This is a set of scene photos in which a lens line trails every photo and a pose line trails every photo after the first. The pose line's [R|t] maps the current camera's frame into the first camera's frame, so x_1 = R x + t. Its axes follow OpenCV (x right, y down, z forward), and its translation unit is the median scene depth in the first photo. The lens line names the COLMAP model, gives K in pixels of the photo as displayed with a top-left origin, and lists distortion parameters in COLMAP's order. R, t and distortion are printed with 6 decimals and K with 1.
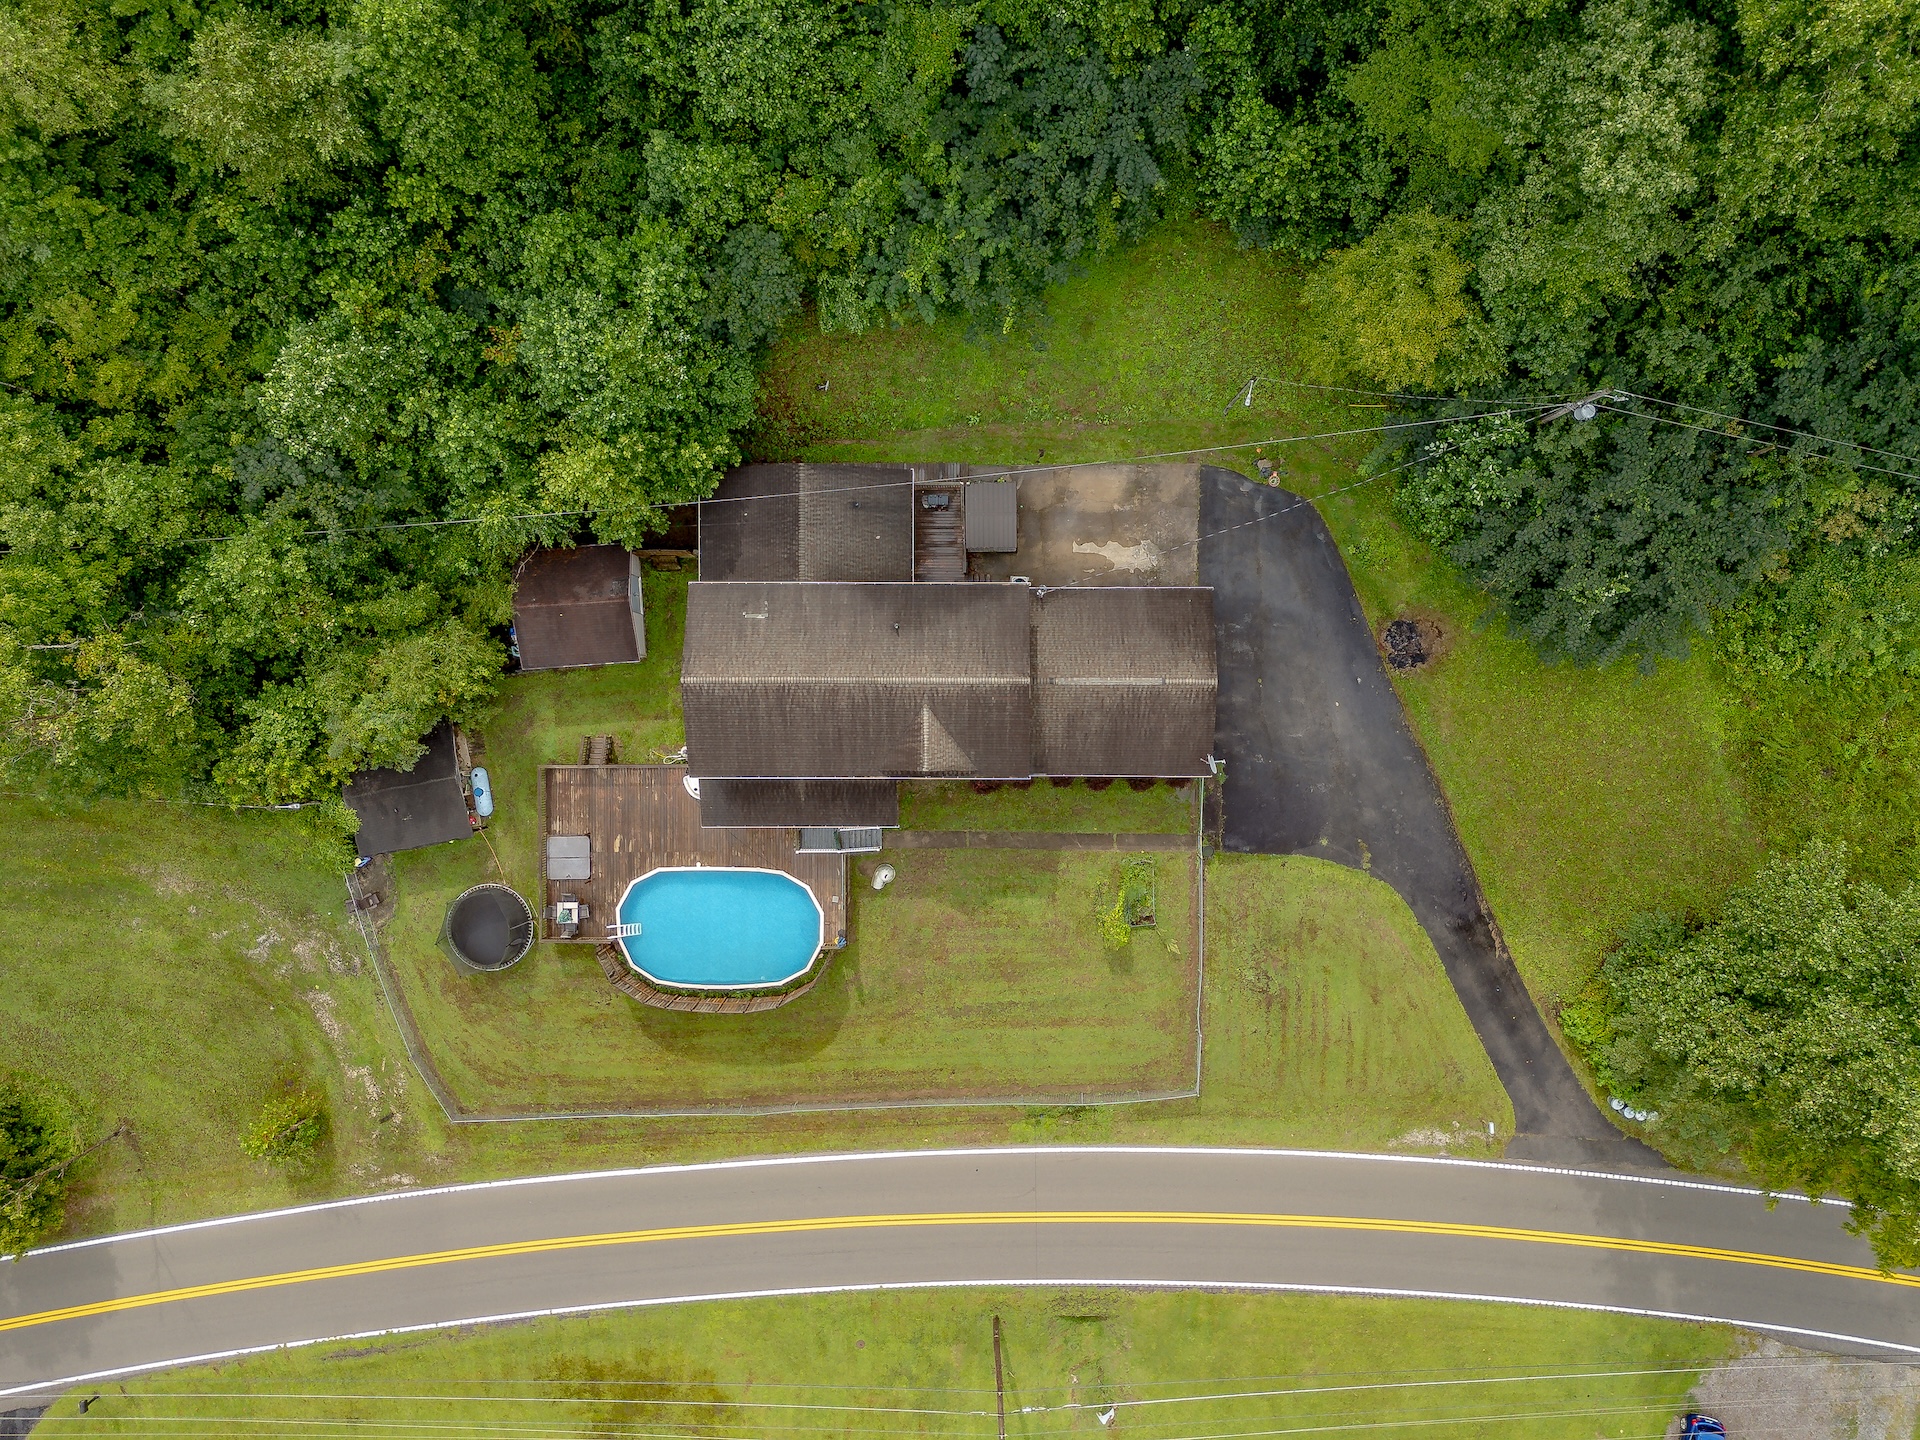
lens RADIAL K [[1411.9, 0, 950.4], [0, 1411.9, 710.5], [0, 0, 1]] dist [0.065915, -0.061187]
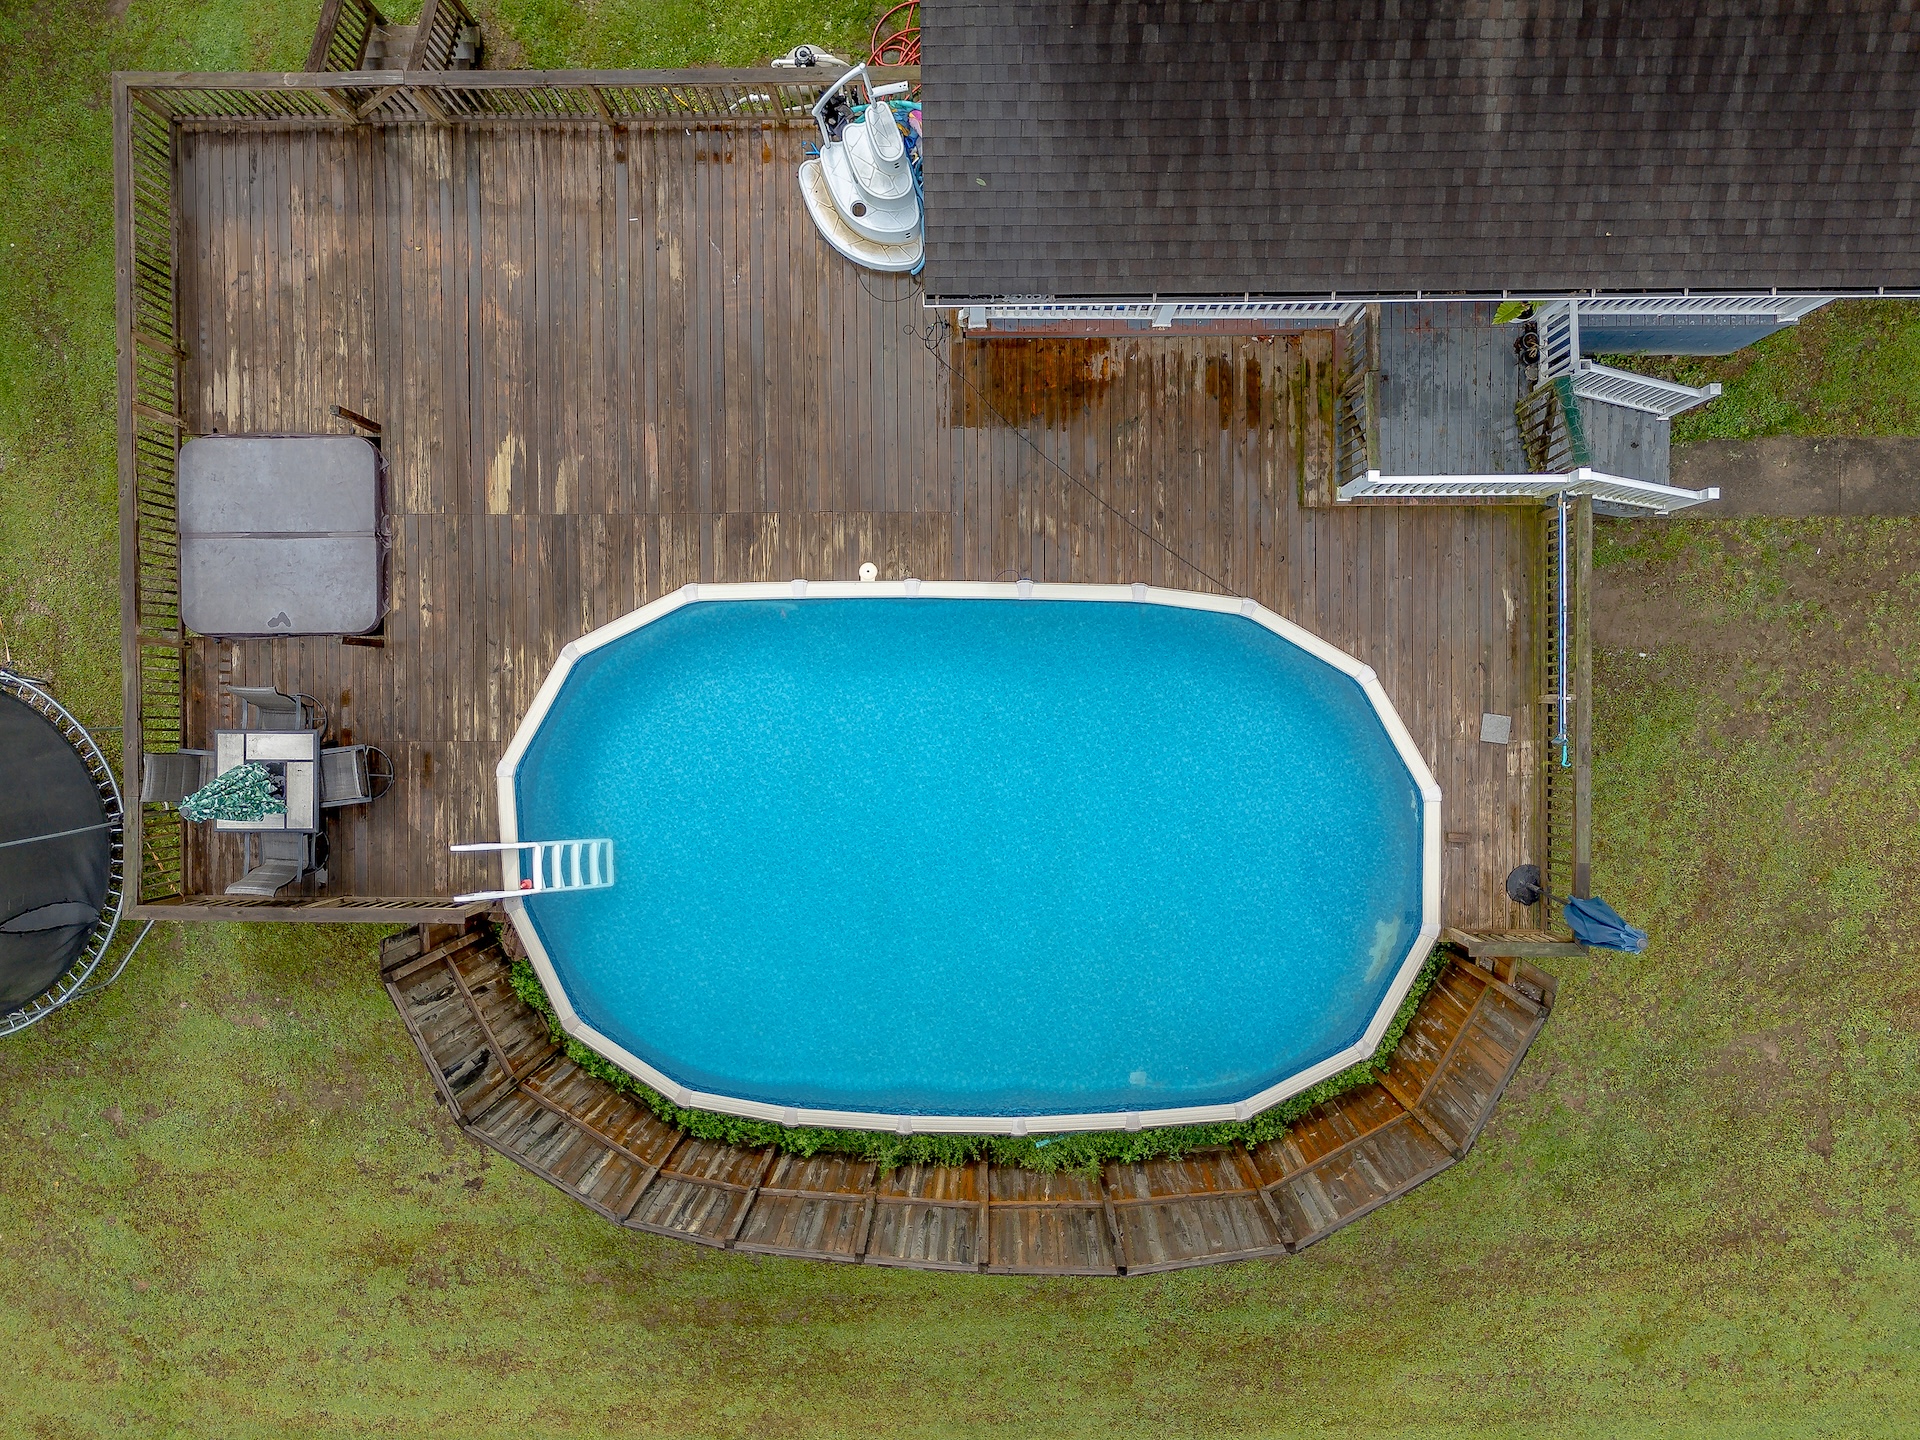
lens RADIAL K [[1411.9, 0, 960.4], [0, 1411.9, 724.7], [0, 0, 1]] dist [0.065915, -0.061187]
pose [[0.999994, 0.002283, 0.002529, -0.160660], [-0.002290, 0.999994, 0.002776, 0.129488], [-0.002522, -0.002782, 0.999993, 0.762138]]
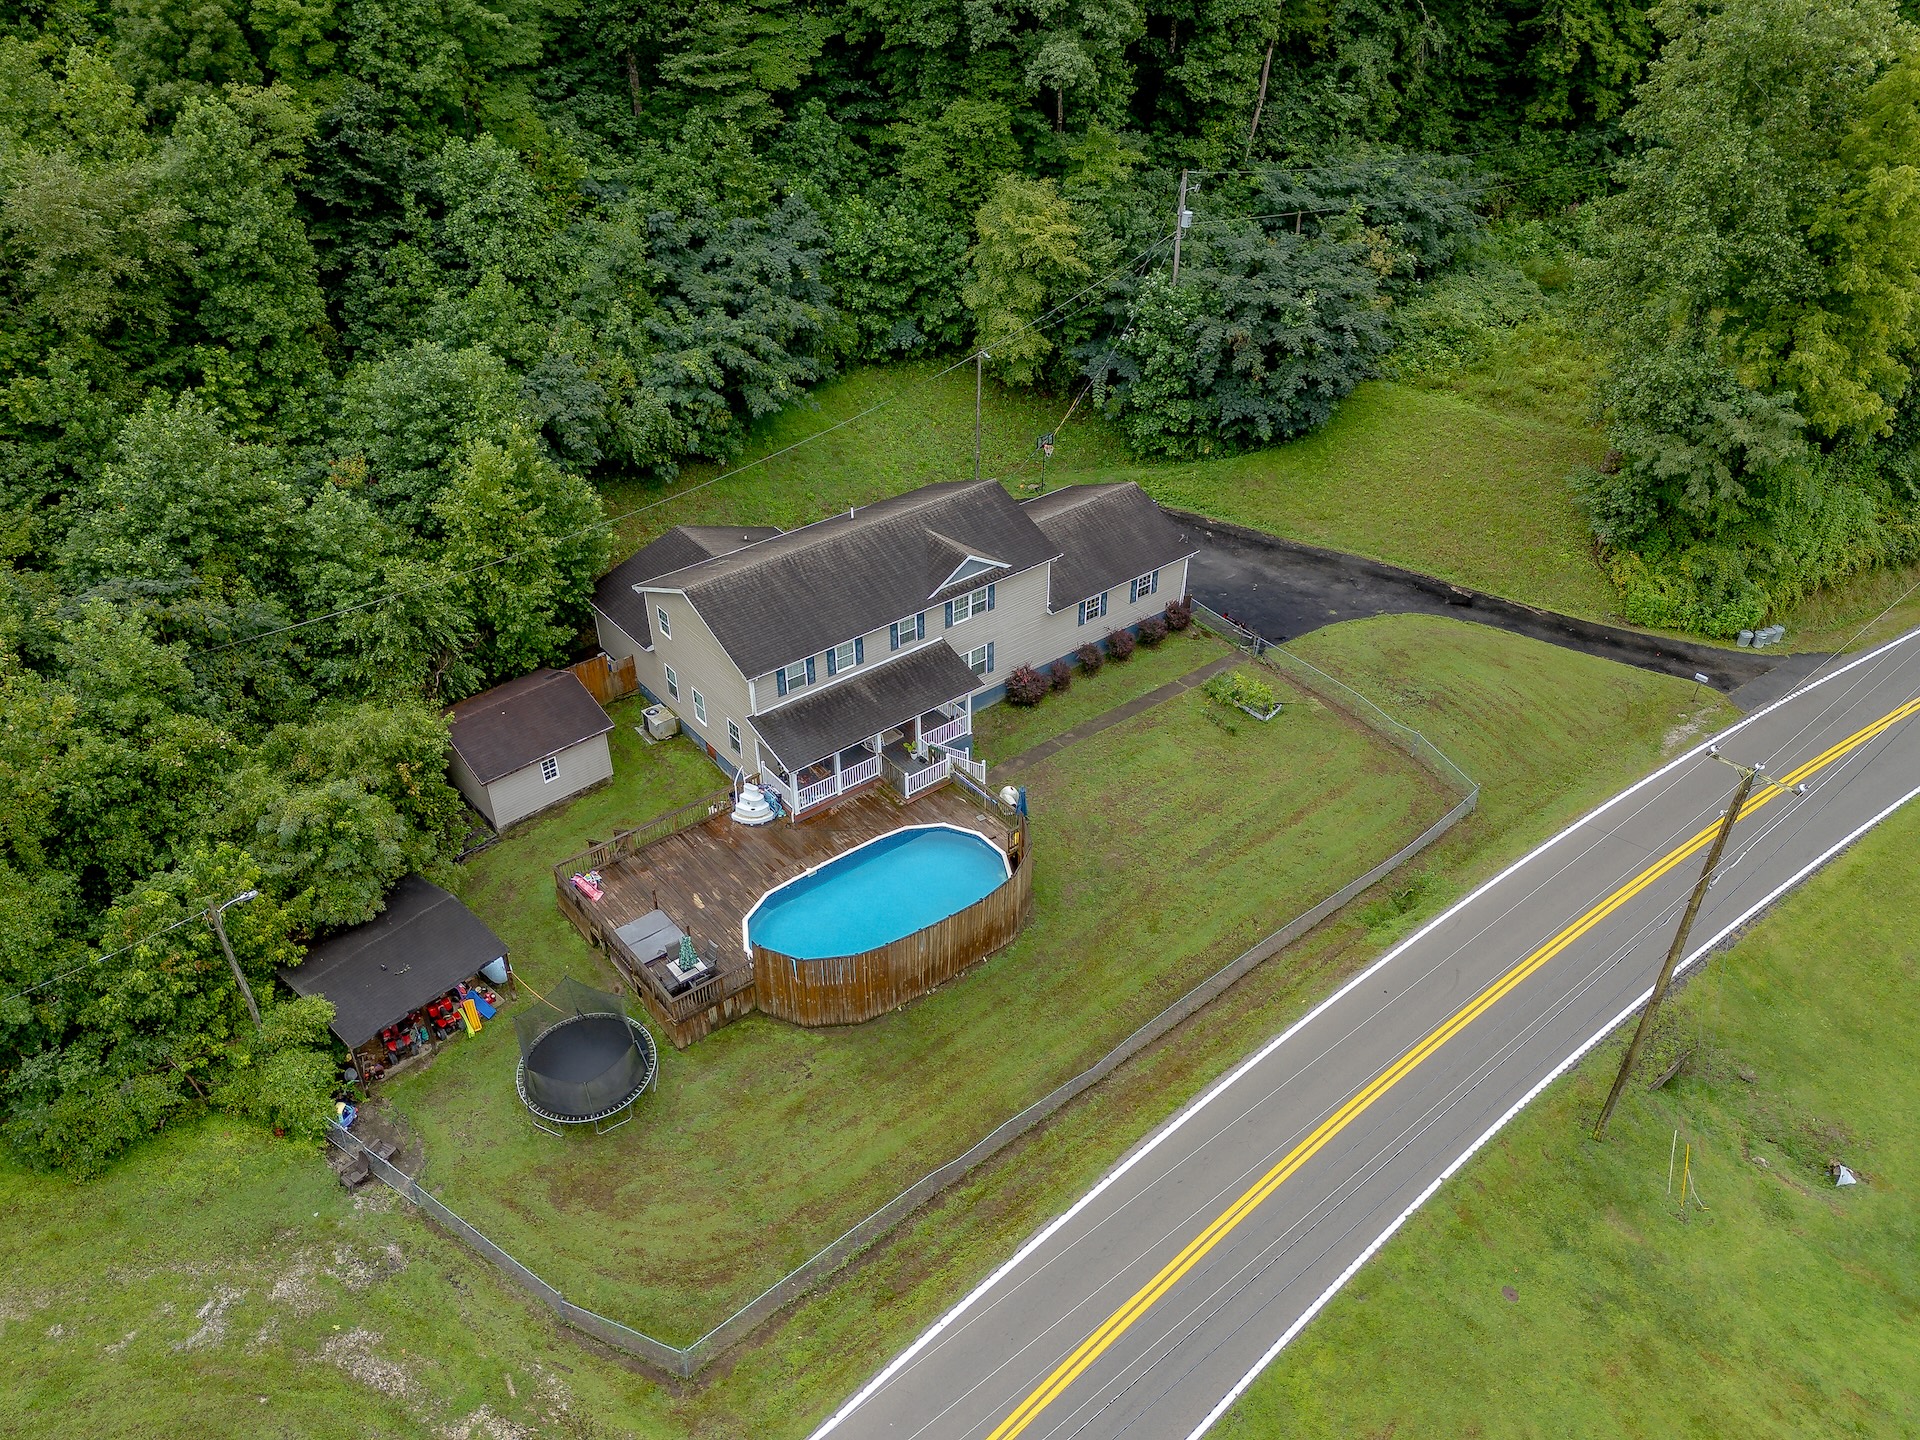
lens RADIAL K [[1411.9, 0, 956.7], [0, 1411.9, 729.6], [0, 0, 1]] dist [0.065915, -0.061187]
pose [[0.787076, -0.341764, 0.513525, -0.462904], [0.616786, 0.448511, -0.646848, 0.591285], [-0.009252, 0.825854, 0.563808, 0.508885]]
